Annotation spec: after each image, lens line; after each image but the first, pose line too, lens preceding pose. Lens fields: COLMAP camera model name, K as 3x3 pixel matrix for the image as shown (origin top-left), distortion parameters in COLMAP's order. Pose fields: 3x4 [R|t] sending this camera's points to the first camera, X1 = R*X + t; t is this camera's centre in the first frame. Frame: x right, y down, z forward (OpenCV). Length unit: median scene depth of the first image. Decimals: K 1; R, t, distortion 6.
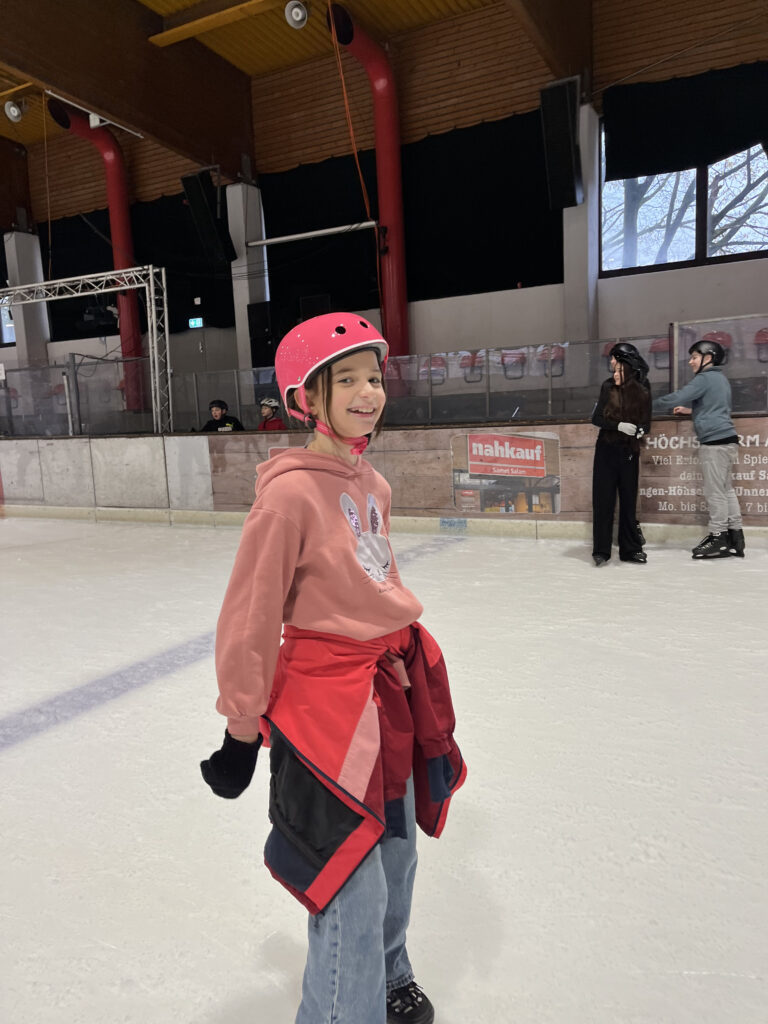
lens RADIAL K [[763.0, 0, 390.2], [0, 763.0, 510.5], [0, 0, 1]] dist [0.094857, -0.127593]
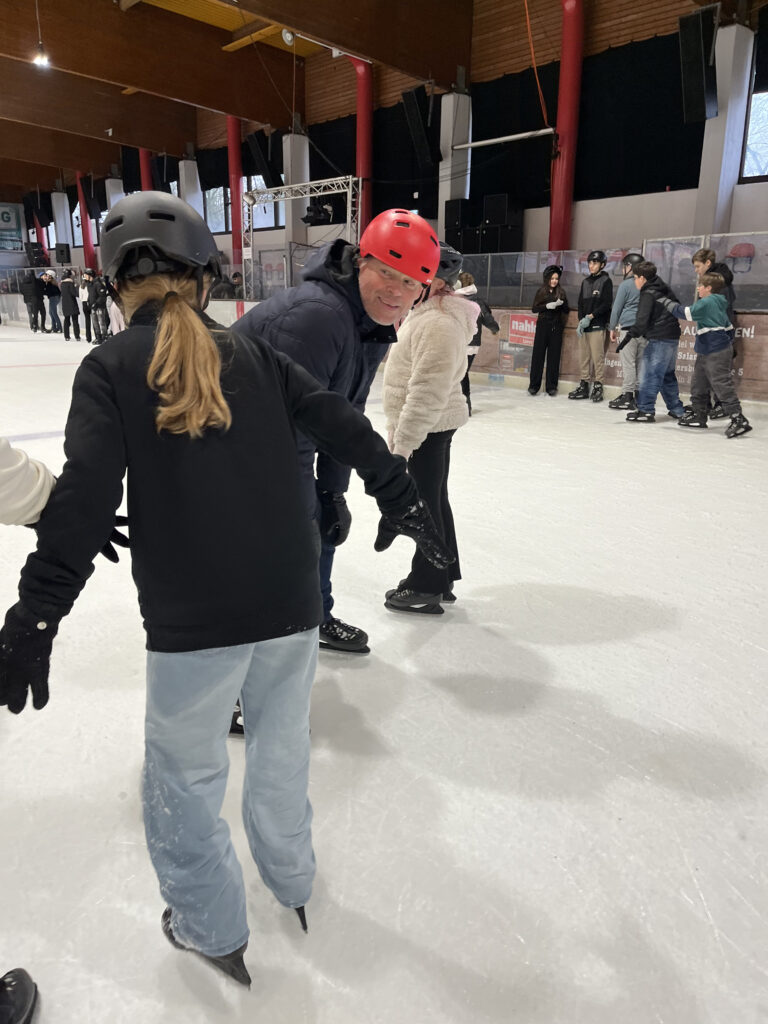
lens RADIAL K [[763.0, 0, 390.2], [0, 763.0, 510.5], [0, 0, 1]] dist [0.094857, -0.127593]
pose [[0.933538, 0.149860, -0.325650, 0.219068], [-0.102274, 0.982012, 0.158721, 0.028842], [0.343579, -0.114867, 0.932073, -0.235830]]
